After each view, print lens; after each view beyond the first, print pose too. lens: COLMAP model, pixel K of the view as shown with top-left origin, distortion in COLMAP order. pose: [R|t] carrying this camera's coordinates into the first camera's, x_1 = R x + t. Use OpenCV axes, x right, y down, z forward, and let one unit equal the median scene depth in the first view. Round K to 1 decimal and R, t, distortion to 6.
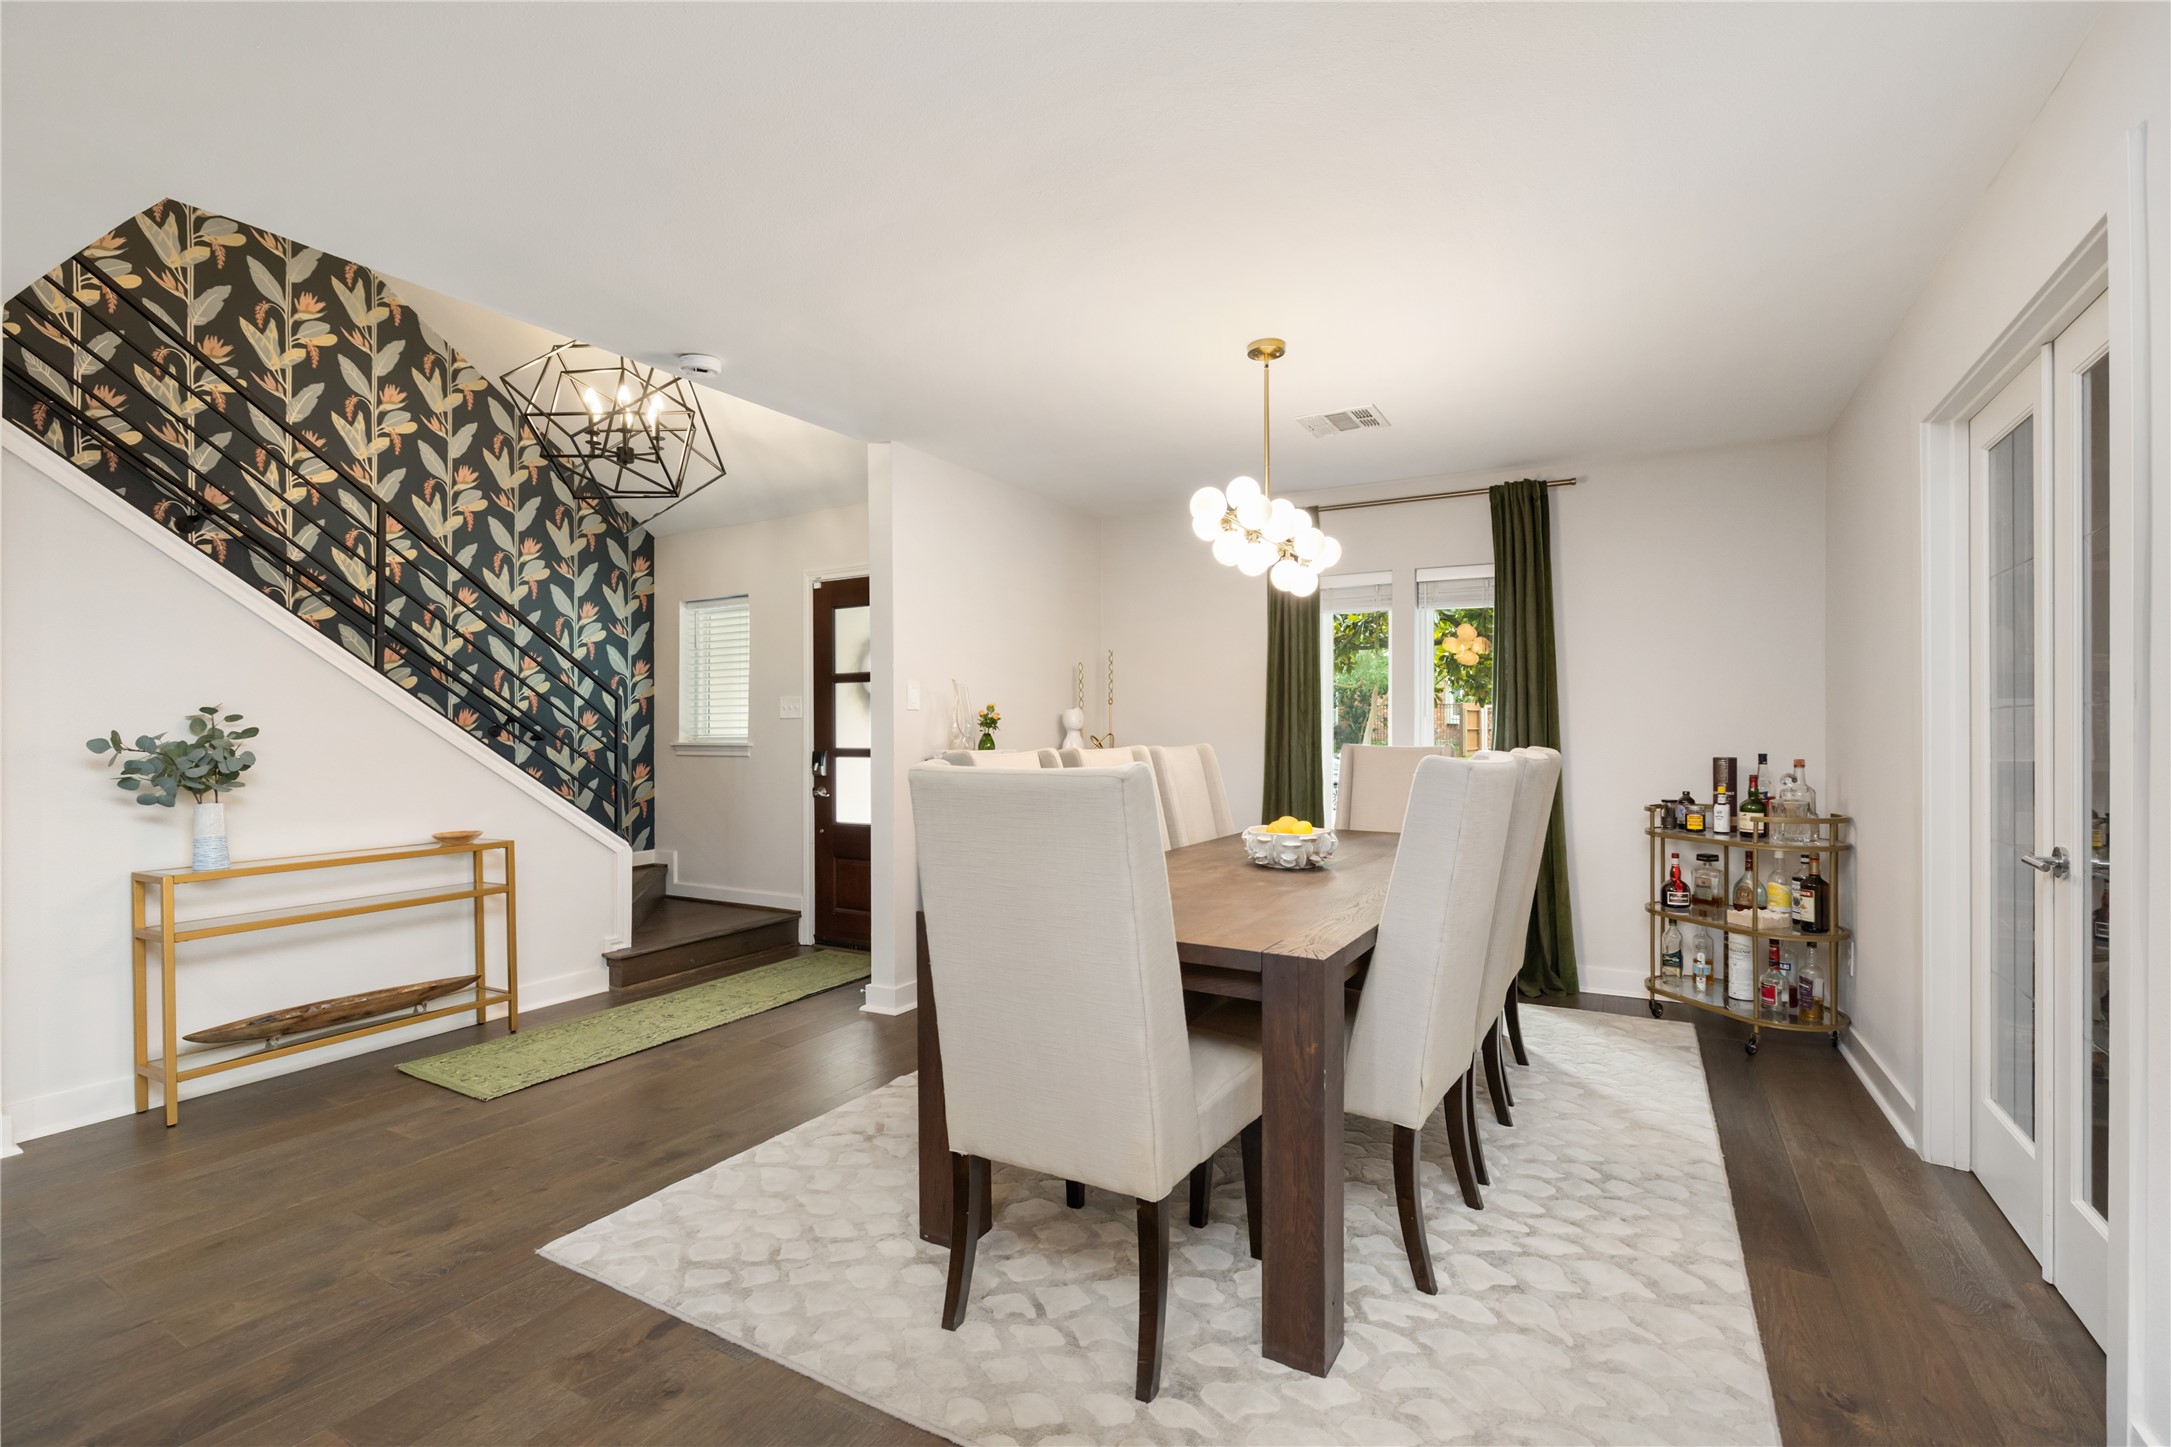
lens RADIAL K [[971.2, 0, 1090.5], [0, 971.2, 715.9], [0, 0, 1]] dist [-0.004525, 0.003492]
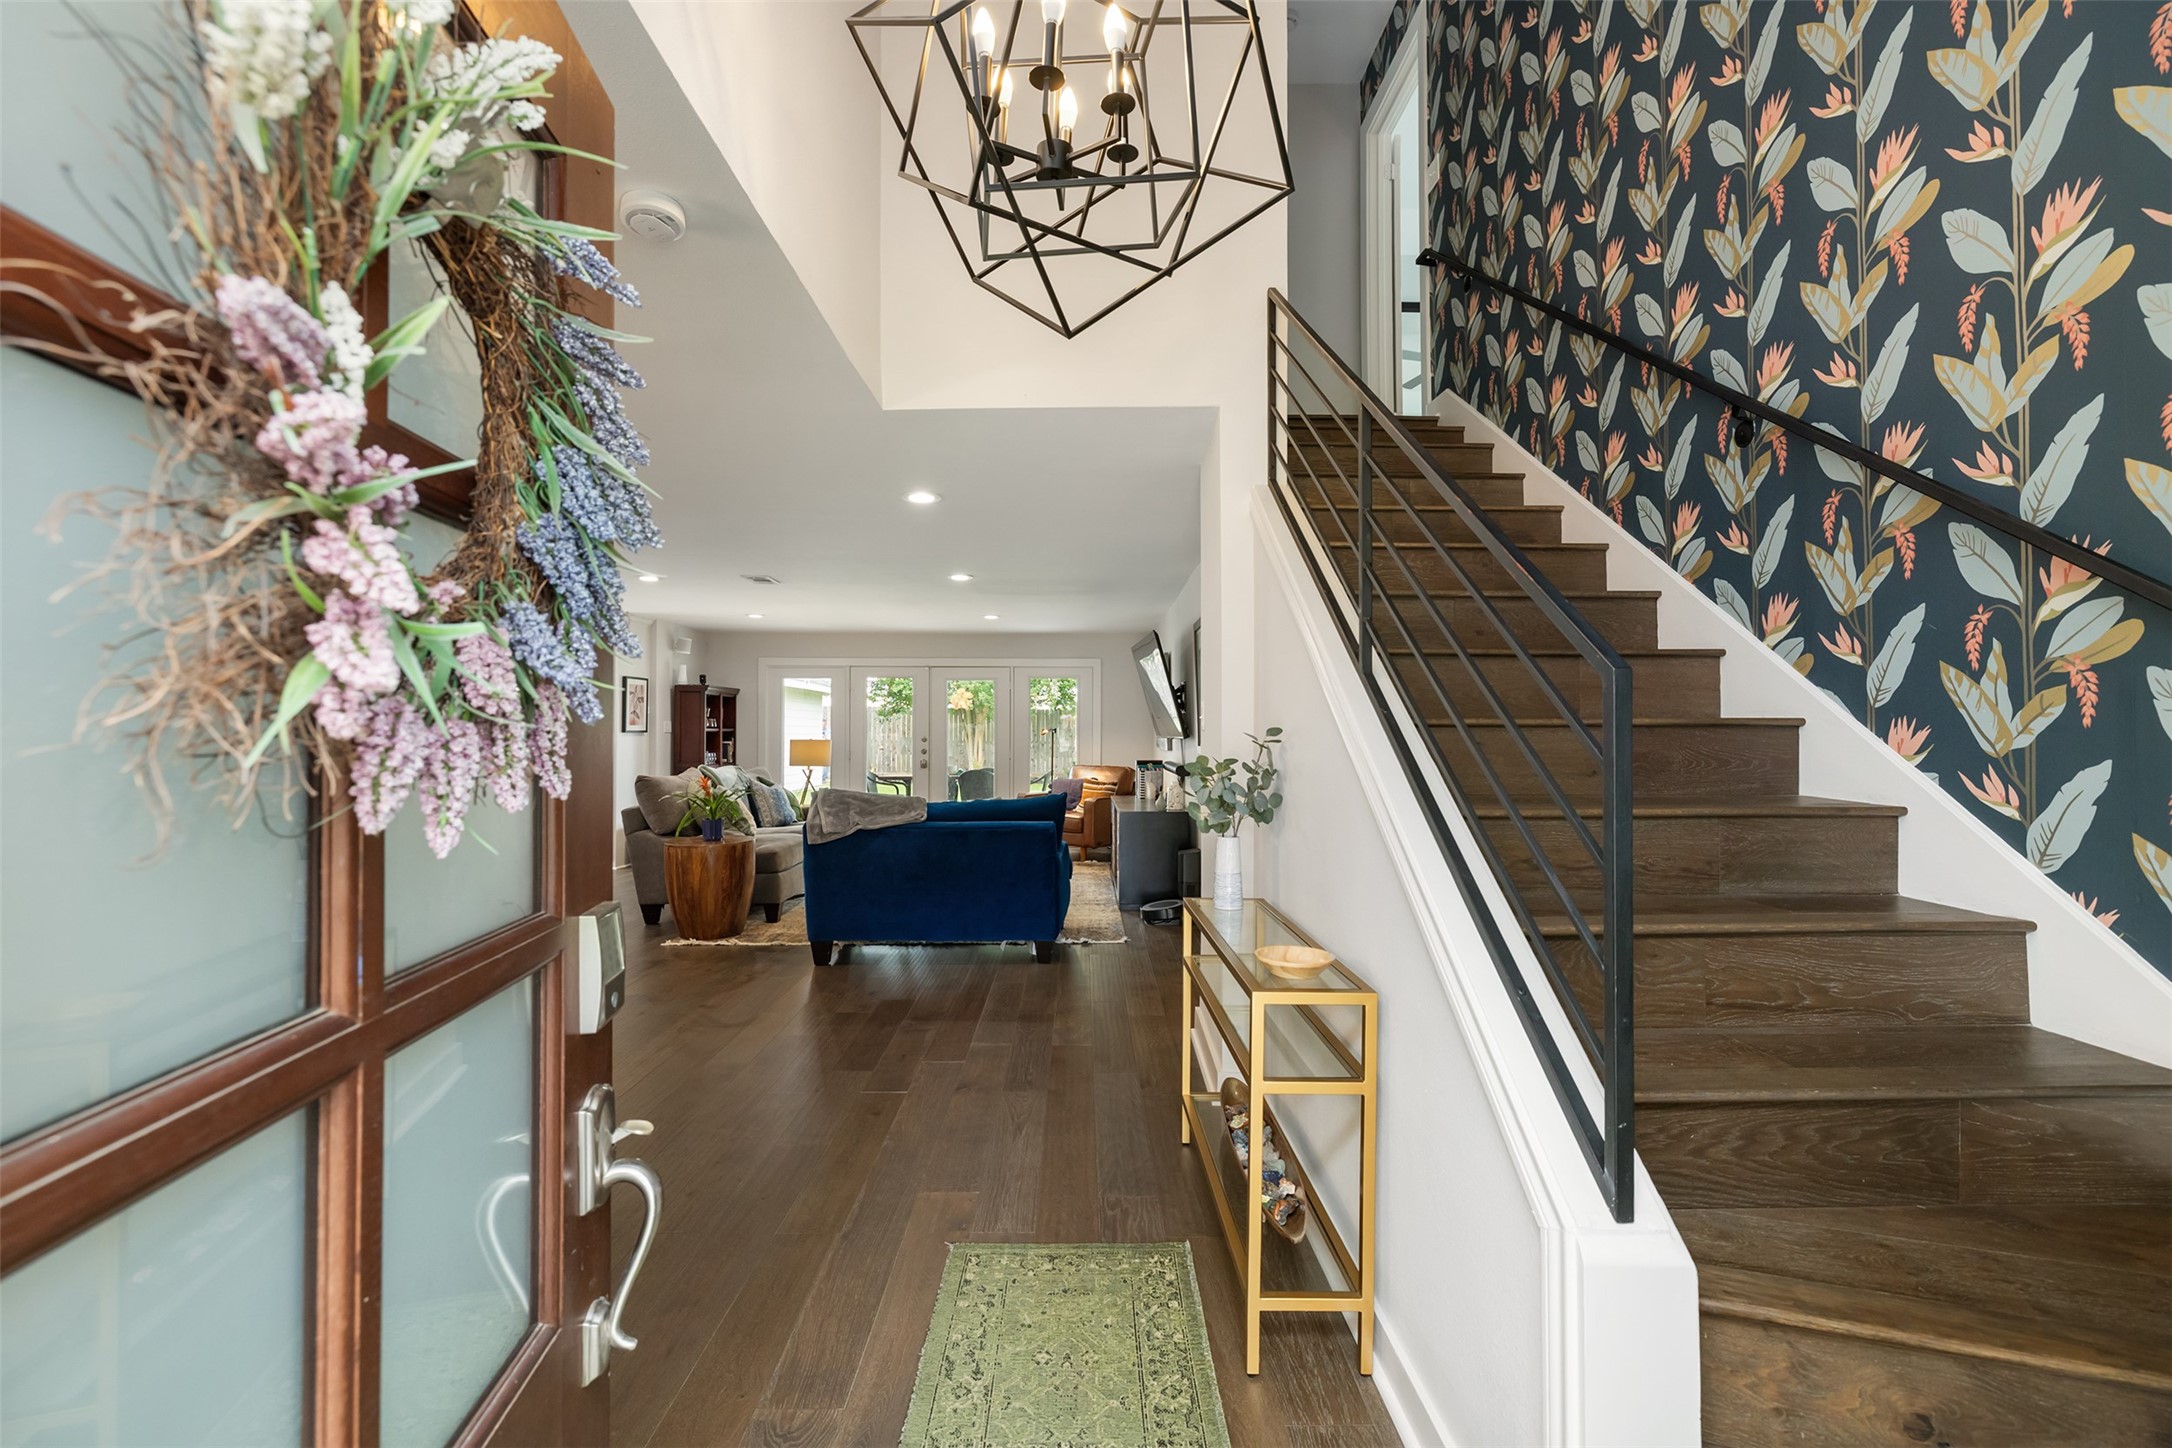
lens RADIAL K [[918.8, 0, 1086.7], [0, 918.8, 721.1], [0, 0, 1]] dist [-0.000090, -0.000471]
pose [[-0.859748, -0.001489, -0.510717, -0.239423], [0.007684, 0.999845, -0.015849, -0.007581], [0.510661, -0.017551, -0.859603, 1.195558]]
